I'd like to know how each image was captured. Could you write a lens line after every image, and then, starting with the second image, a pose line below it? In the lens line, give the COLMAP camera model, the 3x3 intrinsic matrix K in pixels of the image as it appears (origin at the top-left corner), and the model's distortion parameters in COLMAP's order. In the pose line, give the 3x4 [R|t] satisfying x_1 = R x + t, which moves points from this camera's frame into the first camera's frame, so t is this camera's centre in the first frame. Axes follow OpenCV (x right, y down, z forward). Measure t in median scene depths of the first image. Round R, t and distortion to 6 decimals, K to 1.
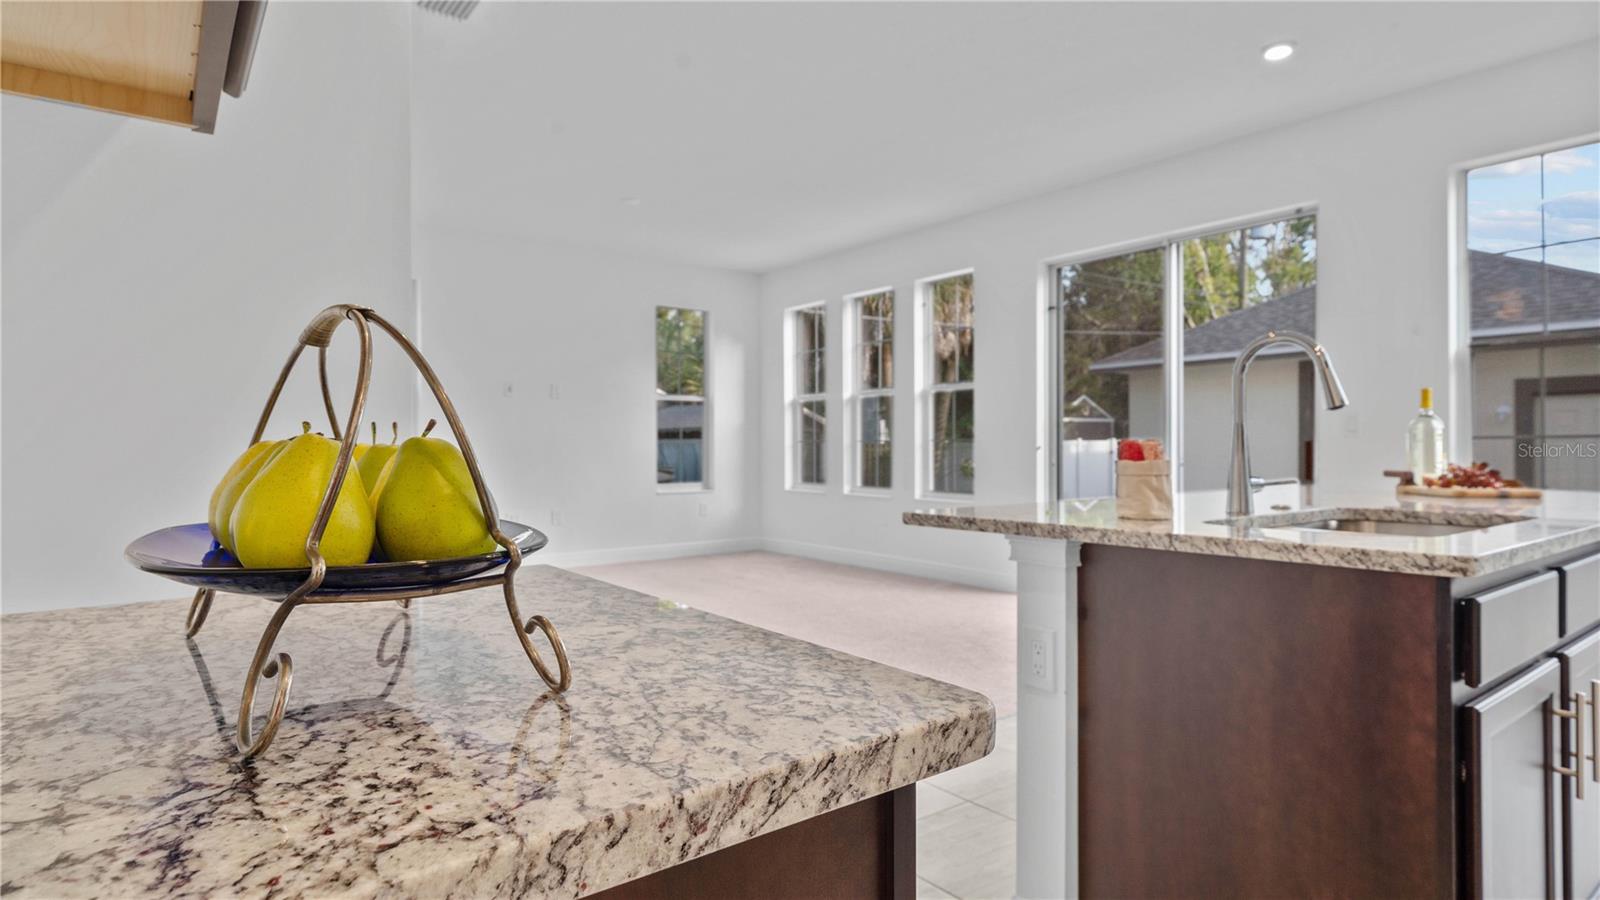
lens RADIAL K [[851.3, 0, 801.9], [0, 851.3, 444.9], [0, 0, 1]] dist [-0.000205, 0.000215]
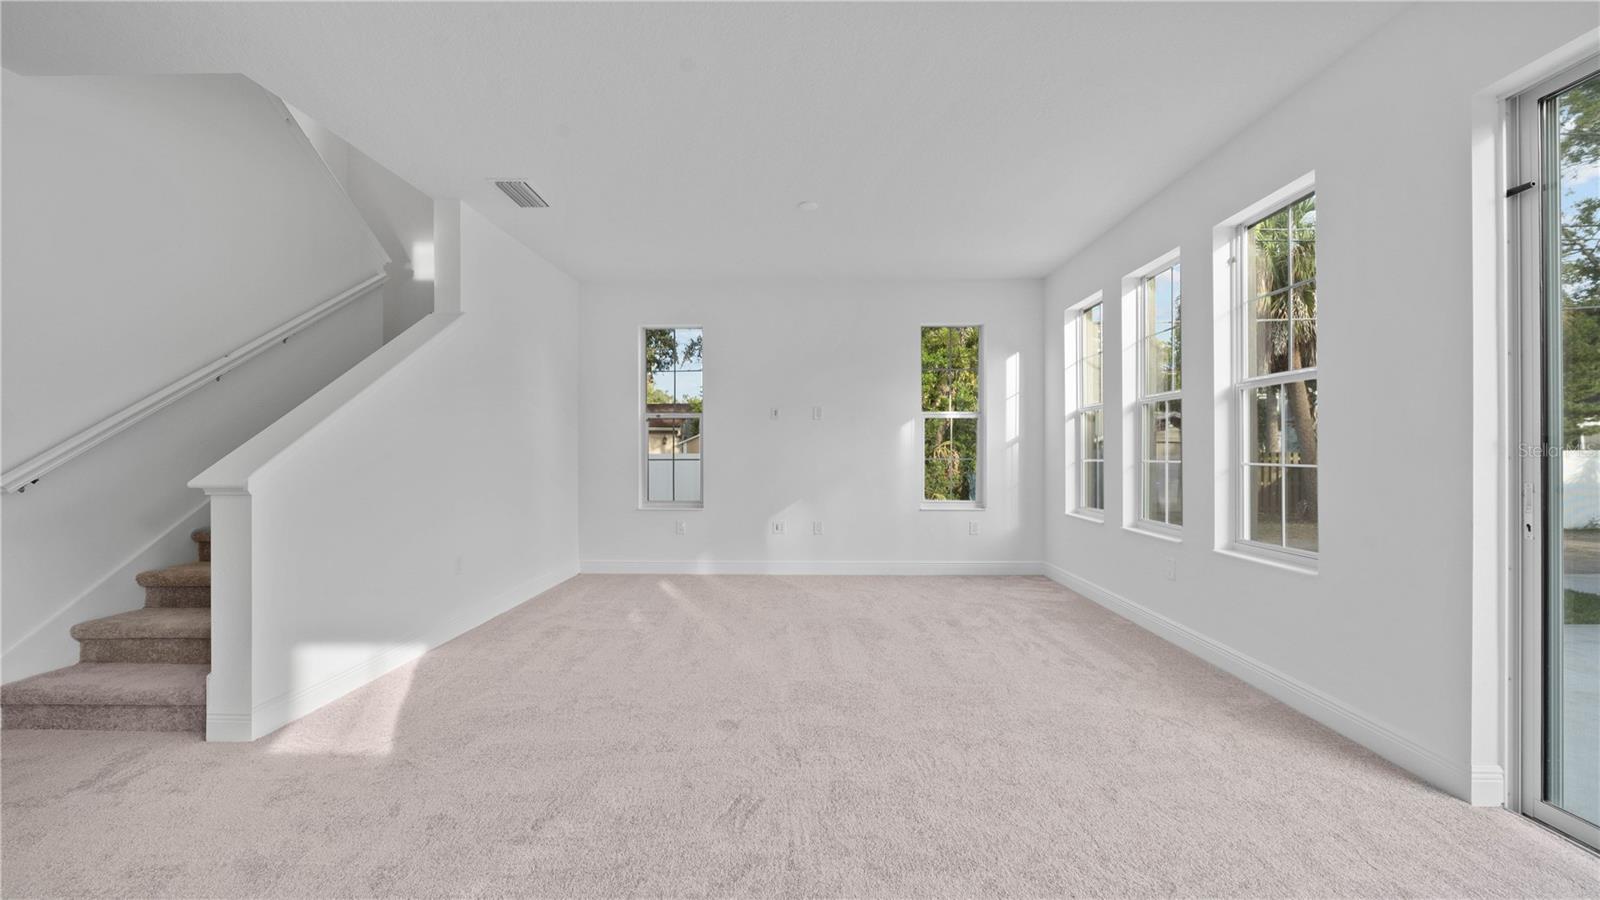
lens RADIAL K [[555.7, 0, 802.1], [0, 555.7, 449.9], [0, 0, 1]] dist [-0.006558, -0.000023]
pose [[0.783075, -0.000276, -0.621927, 0.527180], [-0.000345, 1.000000, -0.000878, -0.055056], [0.621927, 0.000902, 0.783075, 1.597497]]
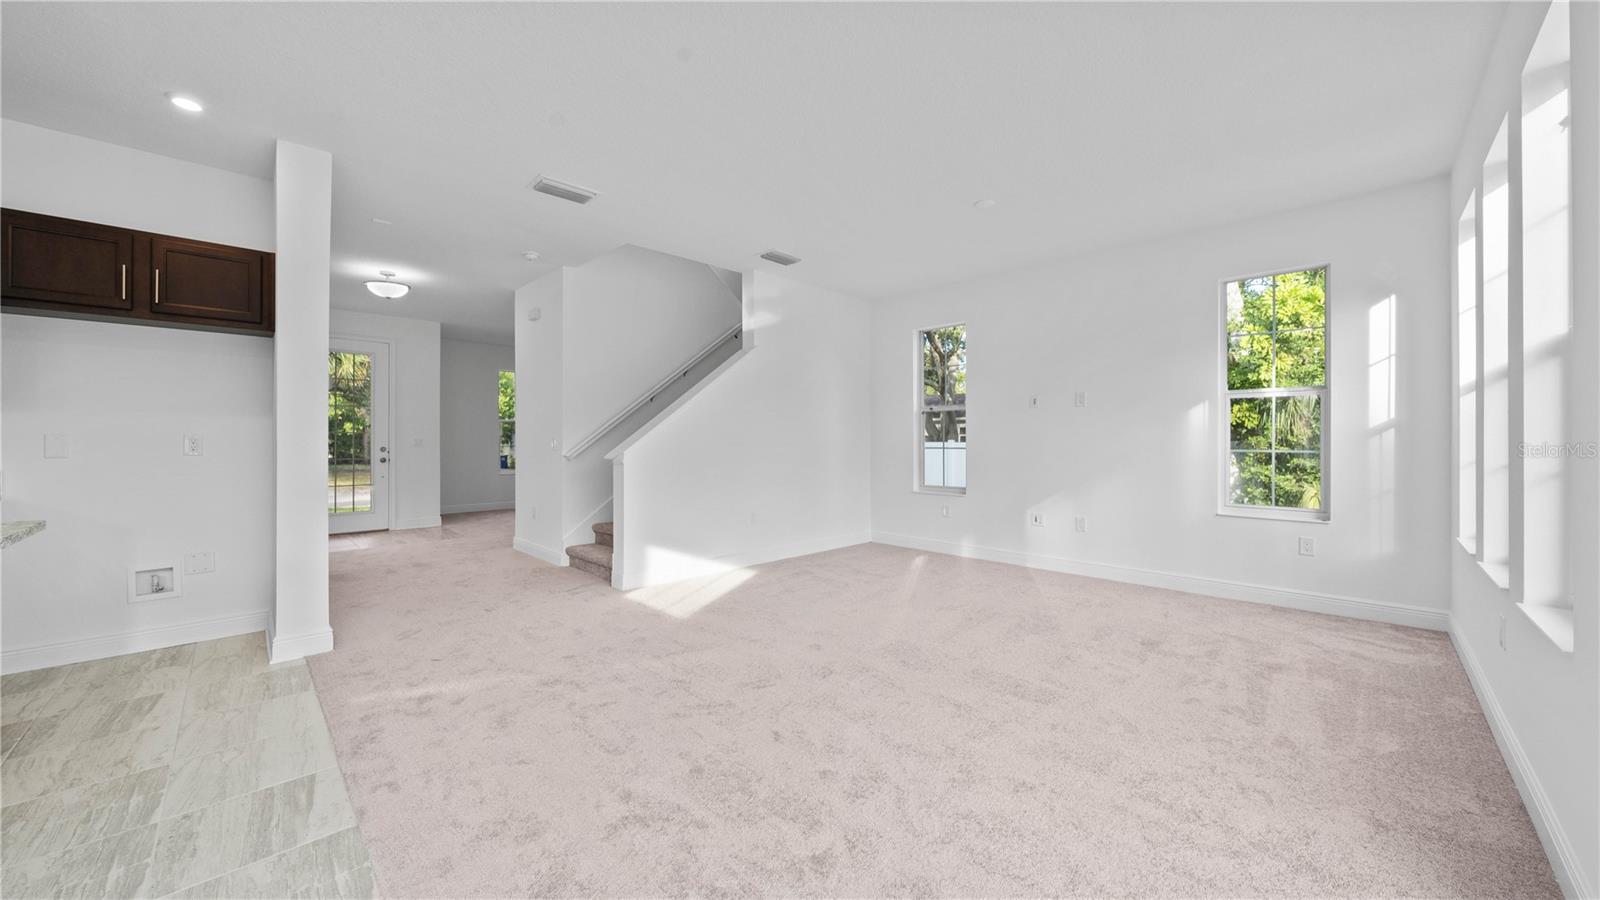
lens RADIAL K [[566.5, 0, 792.8], [0, 566.5, 438.3], [0, 0, 1]] dist [-0.006902, 0.000189]
pose [[0.124327, -0.002707, -0.992238, 1.252172], [0.000988, 0.999996, -0.002604, -0.057106], [0.992241, -0.000657, 0.124329, 2.164996]]
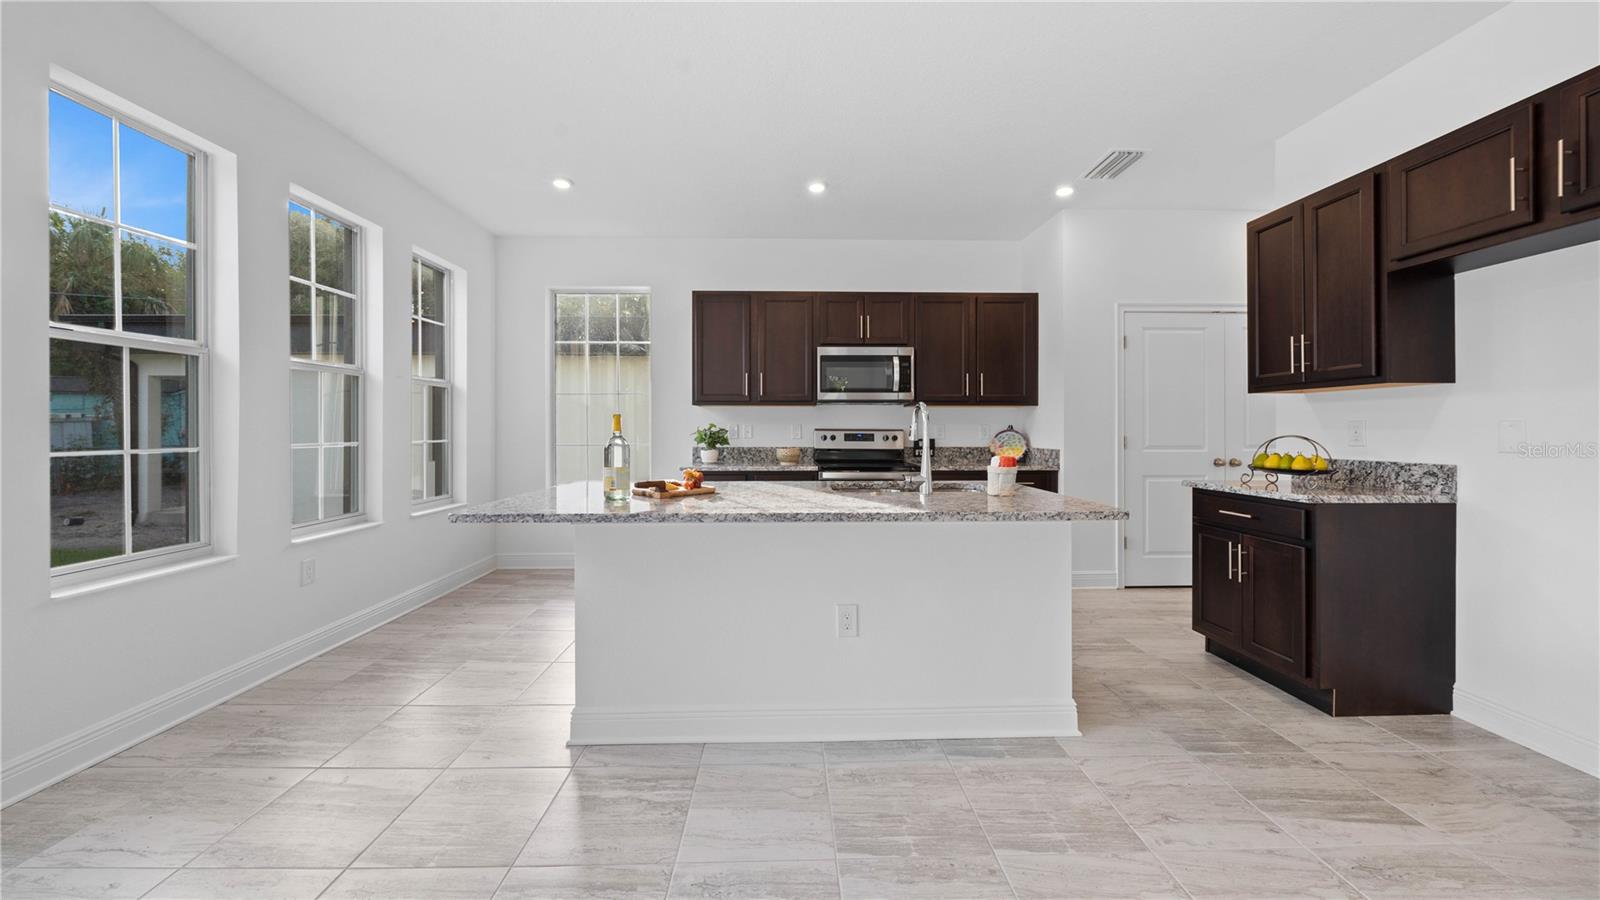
lens RADIAL K [[548.1, 0, 797.2], [0, 548.1, 431.4], [0, 0, 1]] dist [-0.002827, -0.000139]
pose [[-0.807716, 0.001657, 0.589569, 0.024054], [0.000700, 0.999998, -0.001850, -0.052659], [-0.589571, -0.001082, -0.807716, 2.072367]]
